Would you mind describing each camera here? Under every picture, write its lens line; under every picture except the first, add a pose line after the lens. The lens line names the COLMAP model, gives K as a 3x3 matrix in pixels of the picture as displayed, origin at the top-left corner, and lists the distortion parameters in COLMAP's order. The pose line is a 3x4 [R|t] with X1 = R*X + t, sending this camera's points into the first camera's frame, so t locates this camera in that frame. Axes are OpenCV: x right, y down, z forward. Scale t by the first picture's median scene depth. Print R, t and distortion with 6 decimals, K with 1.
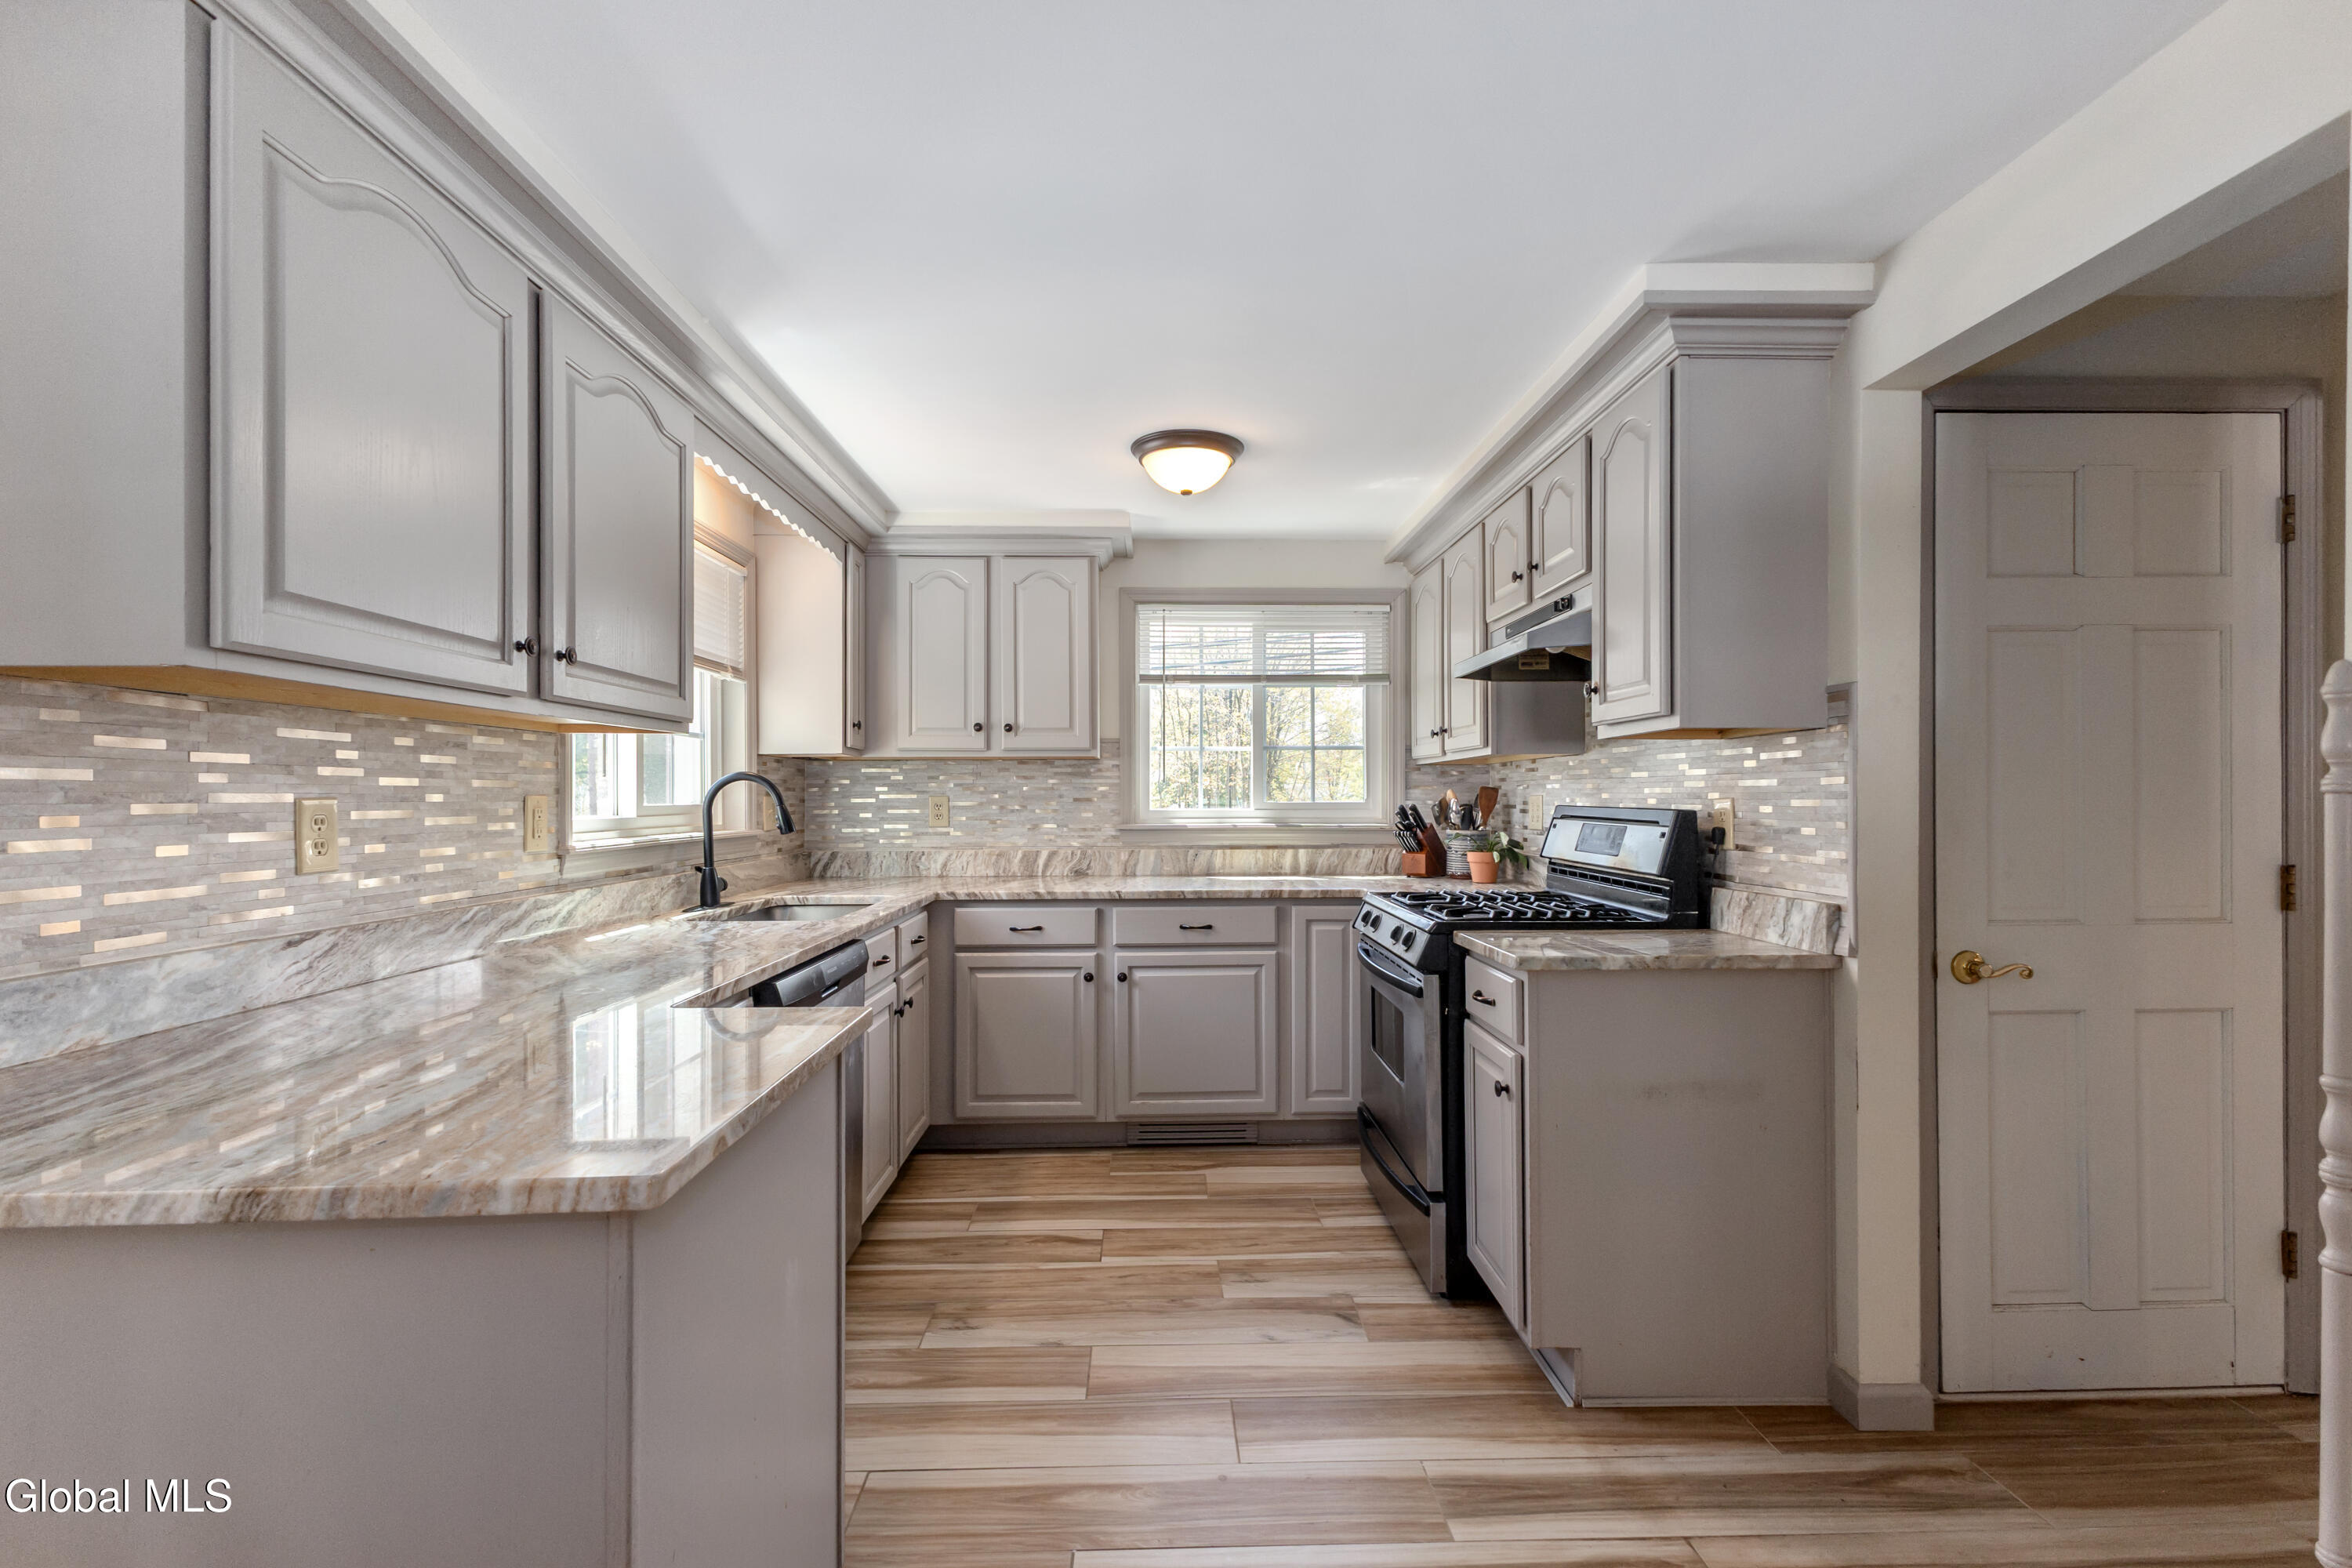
lens RADIAL K [[1019.9, 0, 1171.9], [0, 1019.9, 796.3], [0, 0, 1]] dist [0.013048, -0.002823]
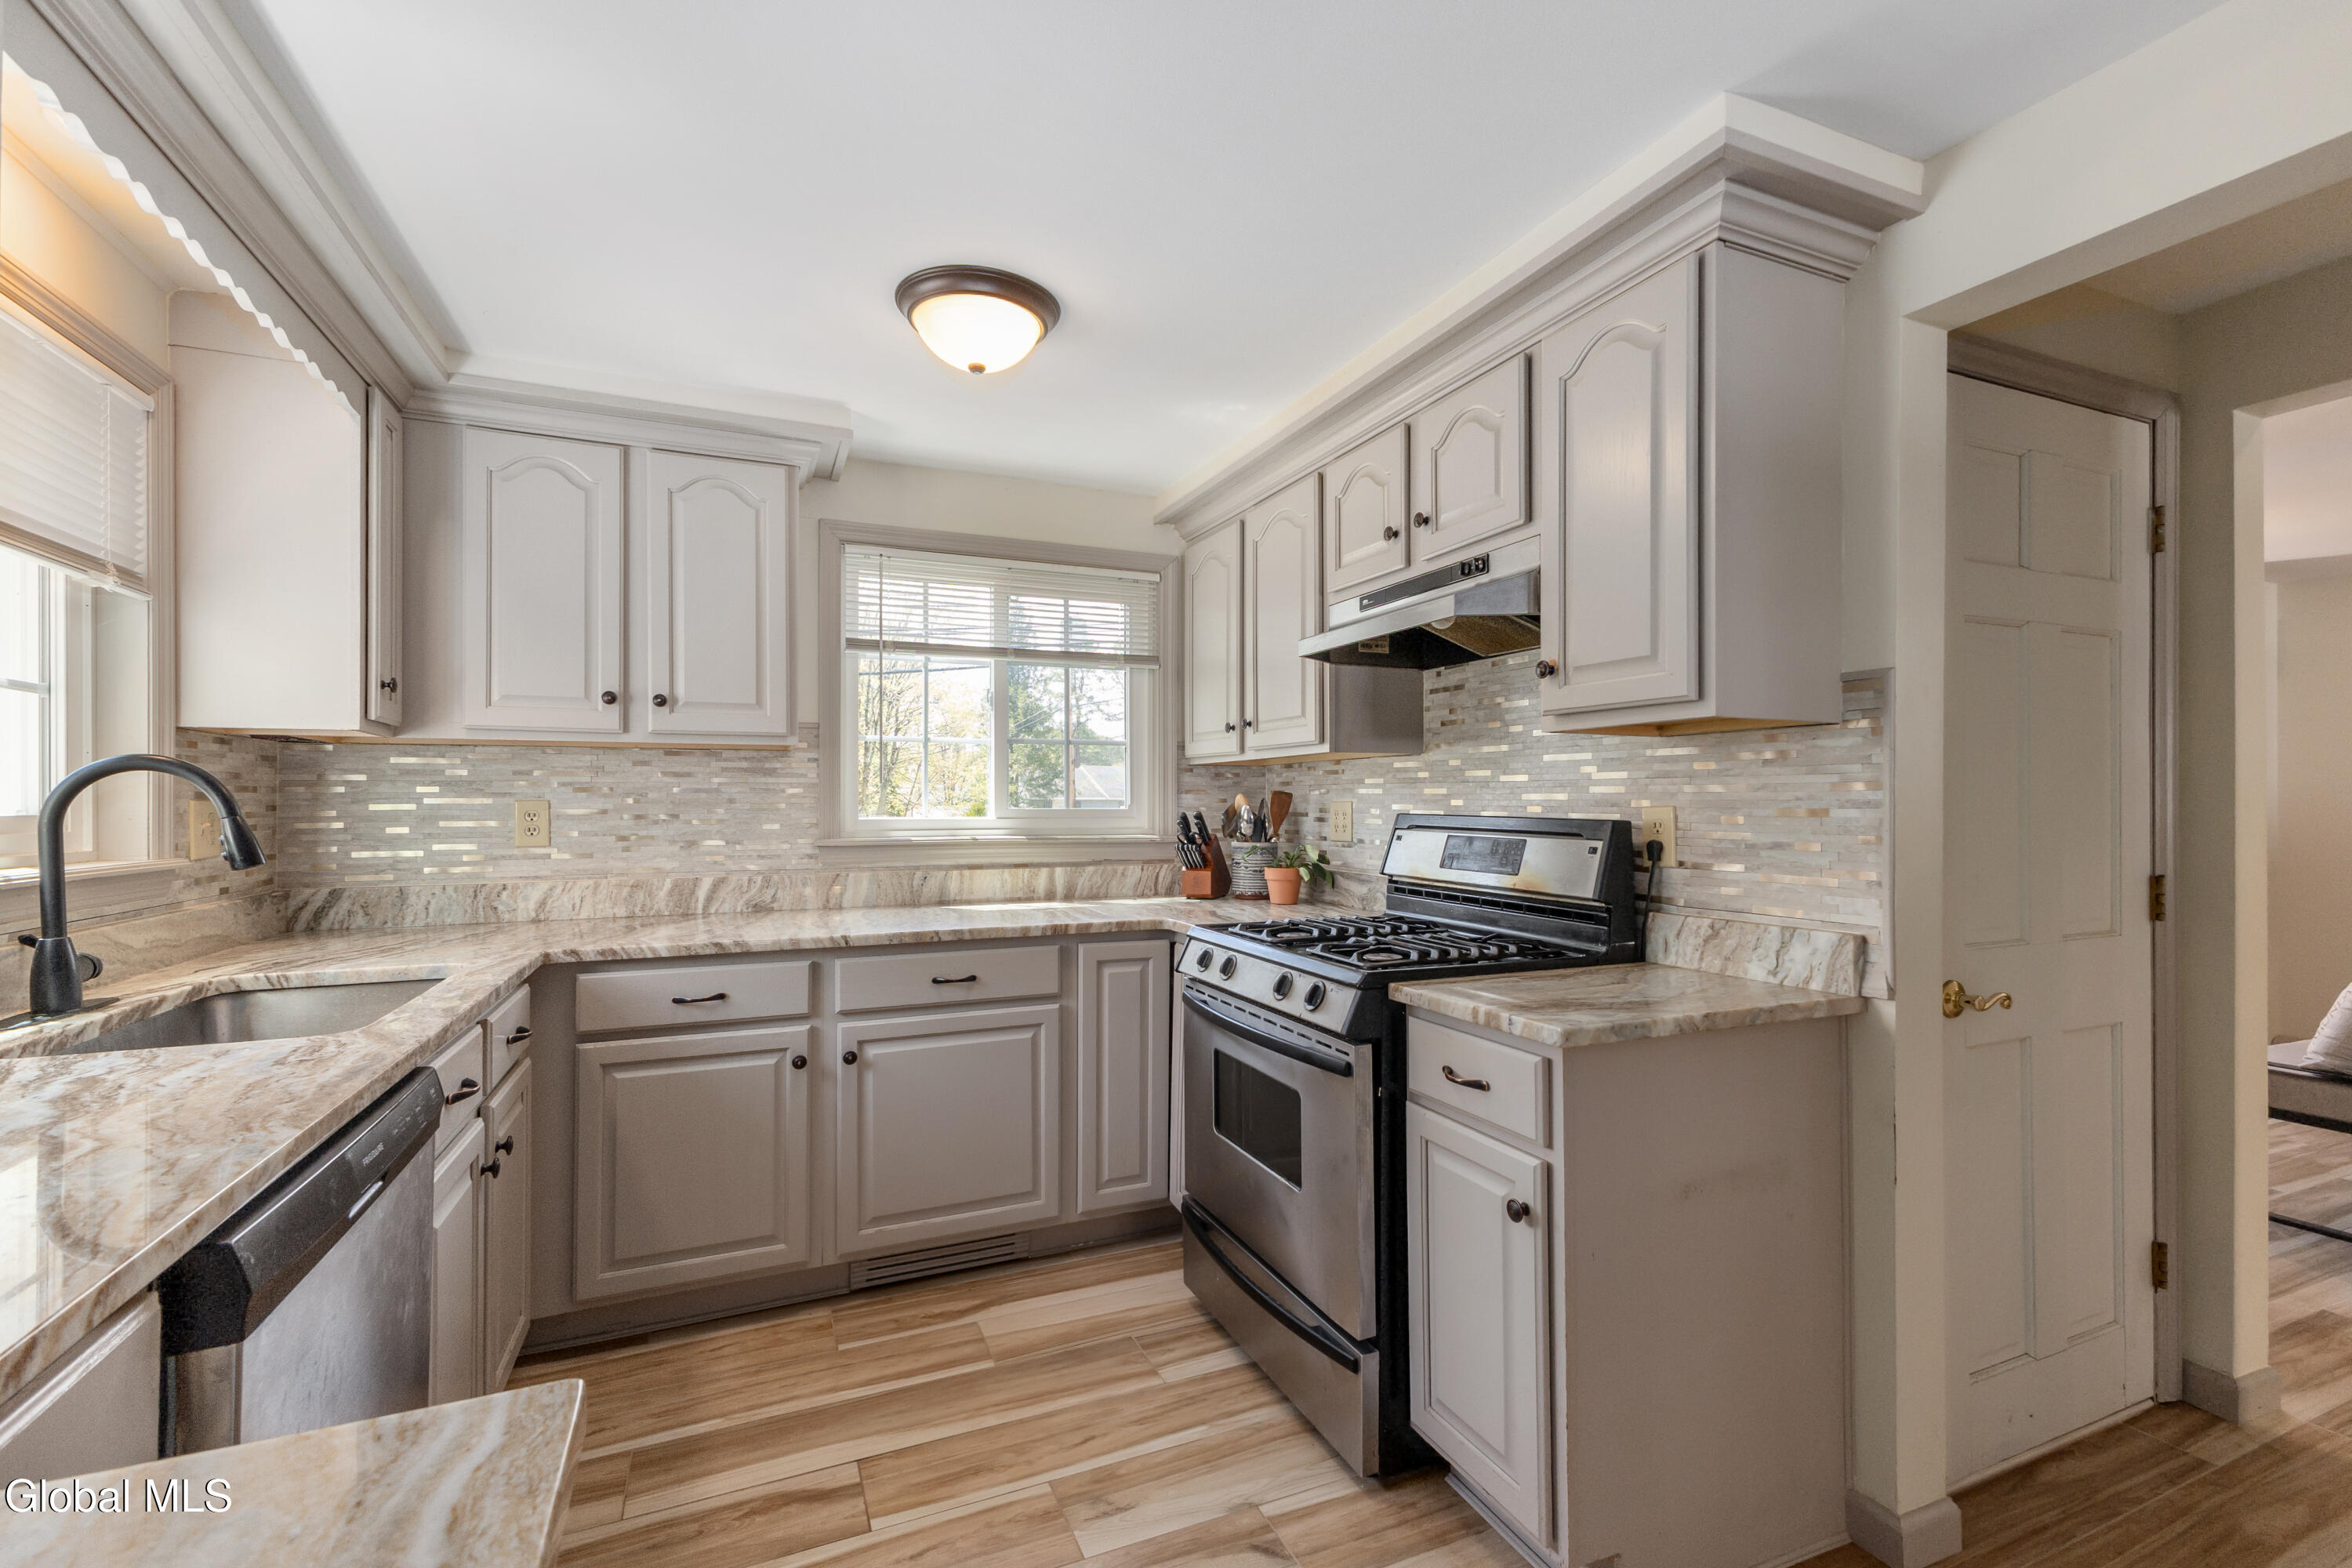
lens RADIAL K [[1019.9, 0, 1179.3], [0, 1019.9, 797.9], [0, 0, 1]] dist [0.013048, -0.002823]
pose [[0.926112, 0.004196, 0.377226, -0.117828], [-0.003076, 0.999989, -0.003572, -0.000861], [-0.377237, 0.002148, 0.926114, 0.289695]]
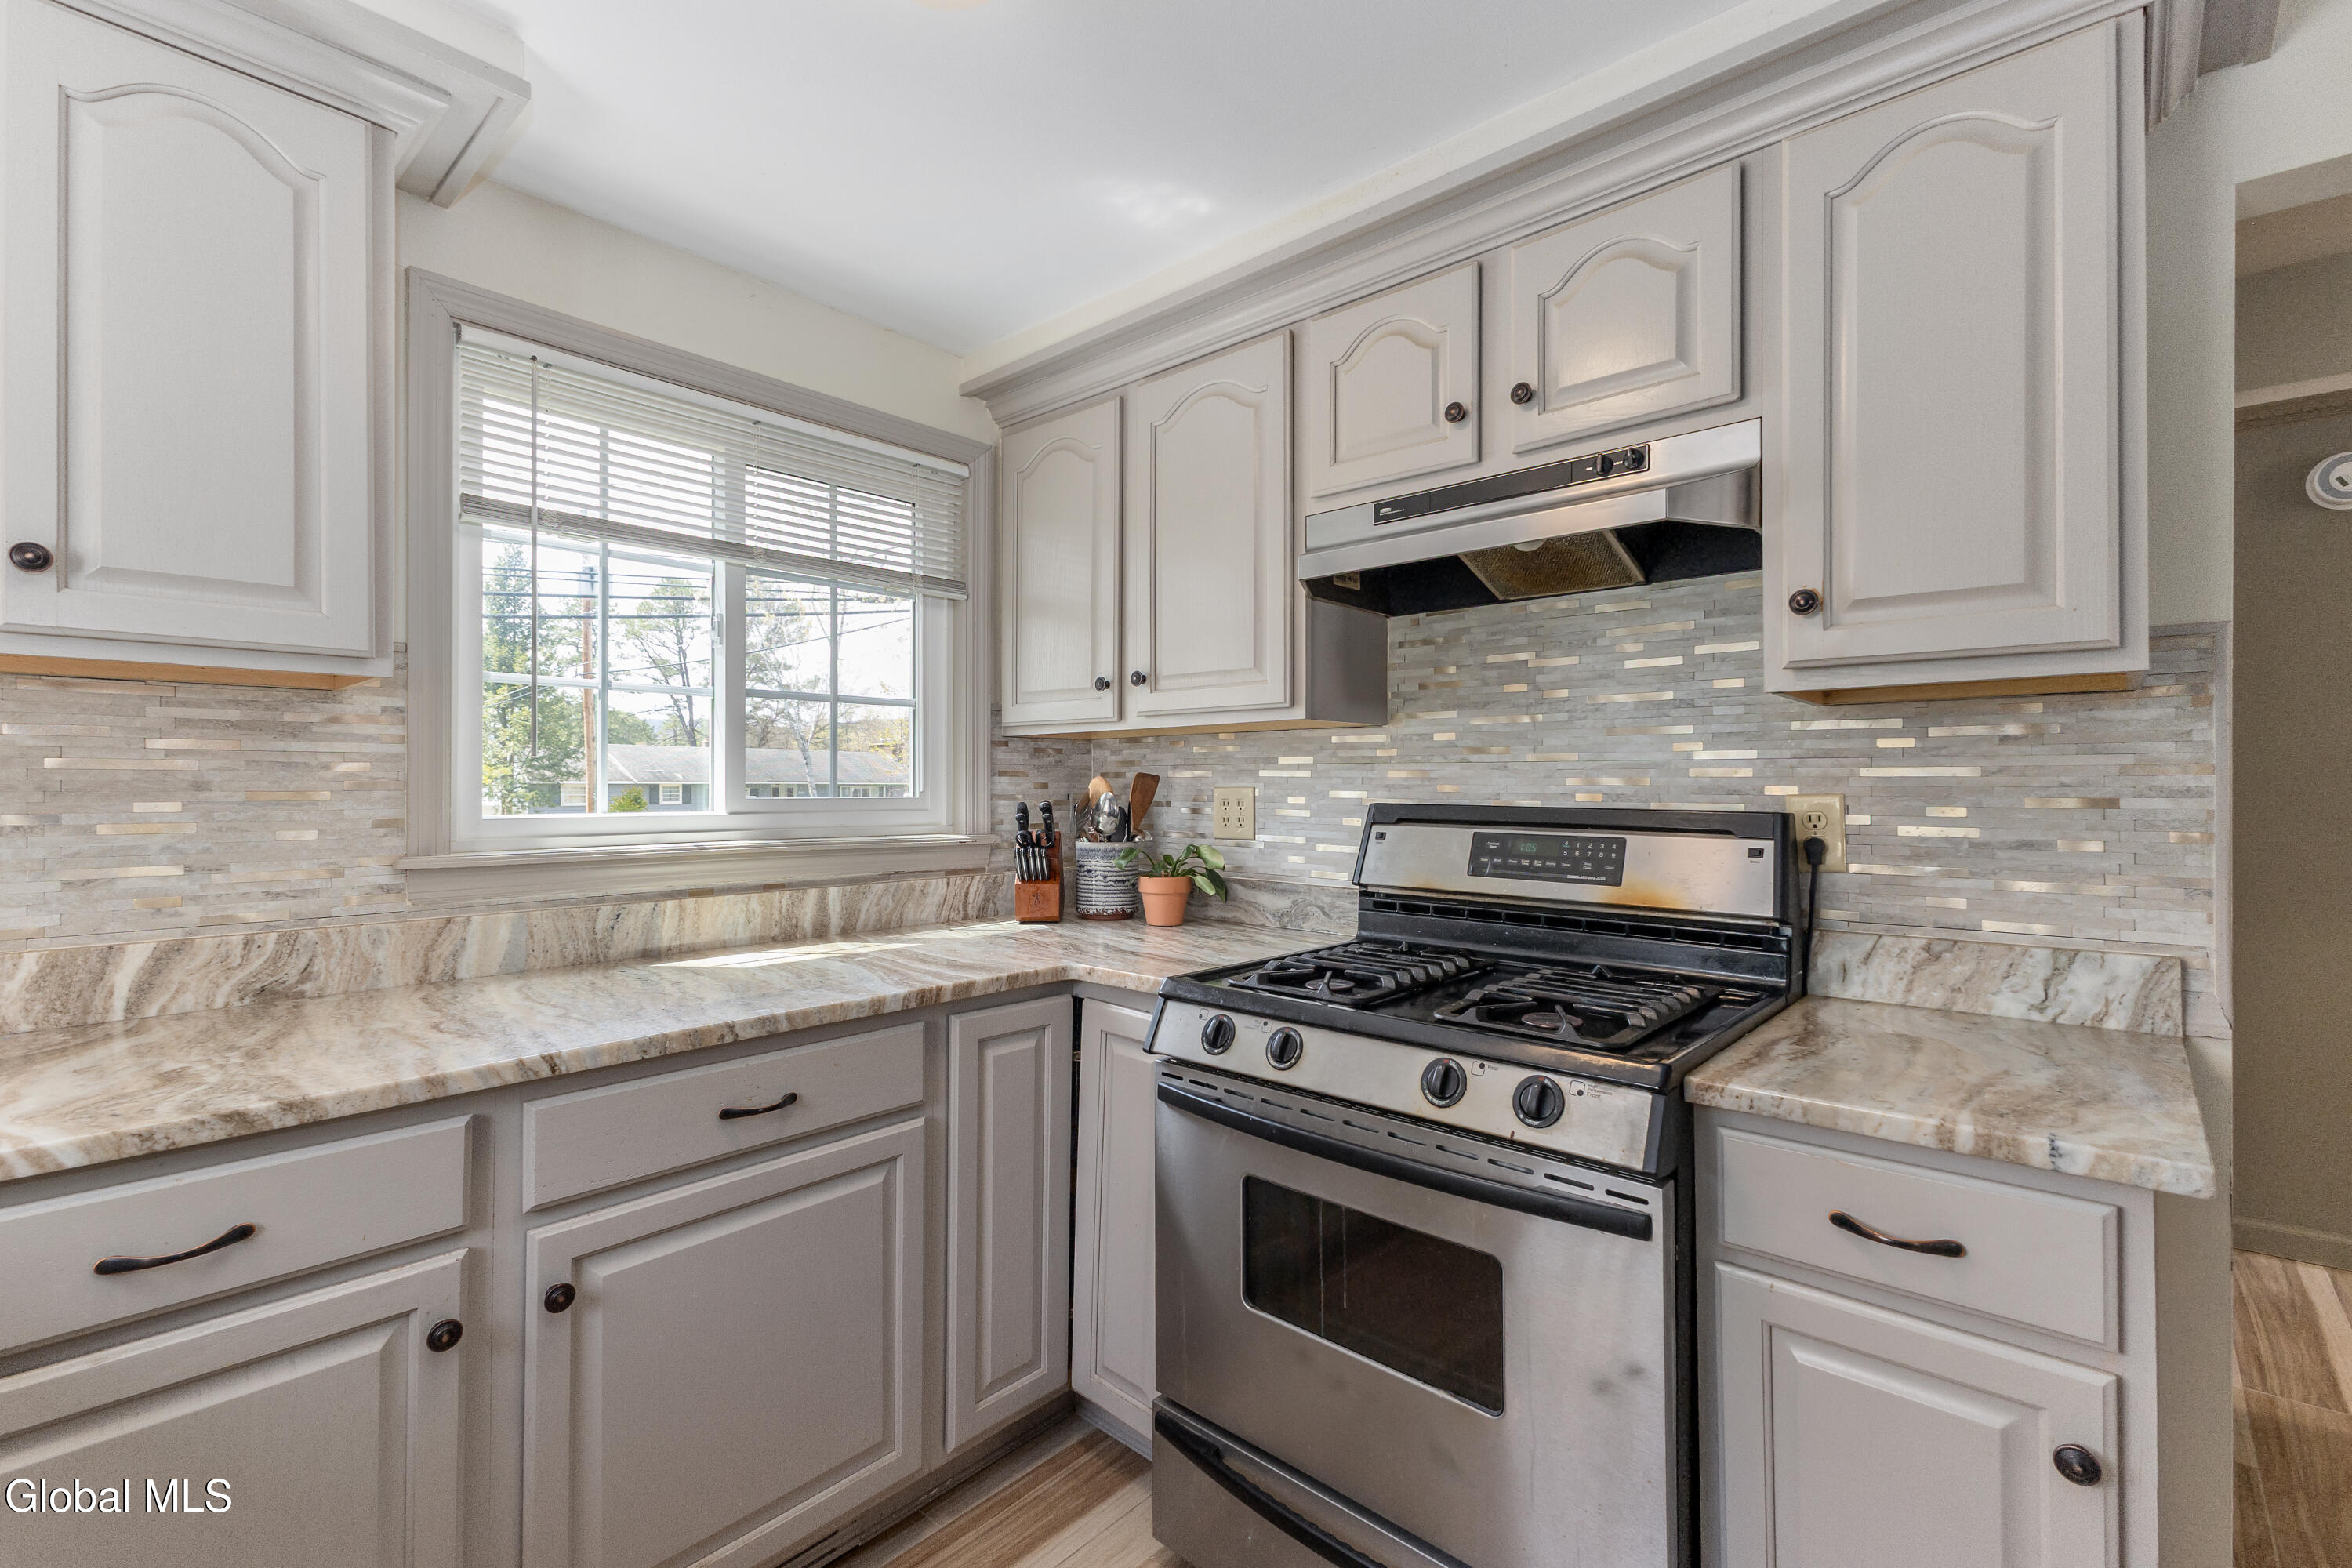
lens RADIAL K [[1019.9, 0, 1177.8], [0, 1019.9, 777.6], [0, 0, 1]] dist [0.013048, -0.002823]
pose [[0.685809, 0.009431, 0.727720, -0.182081], [-0.003867, 0.999949, -0.009315, -0.001017], [-0.727771, 0.003575, 0.685811, 0.670373]]
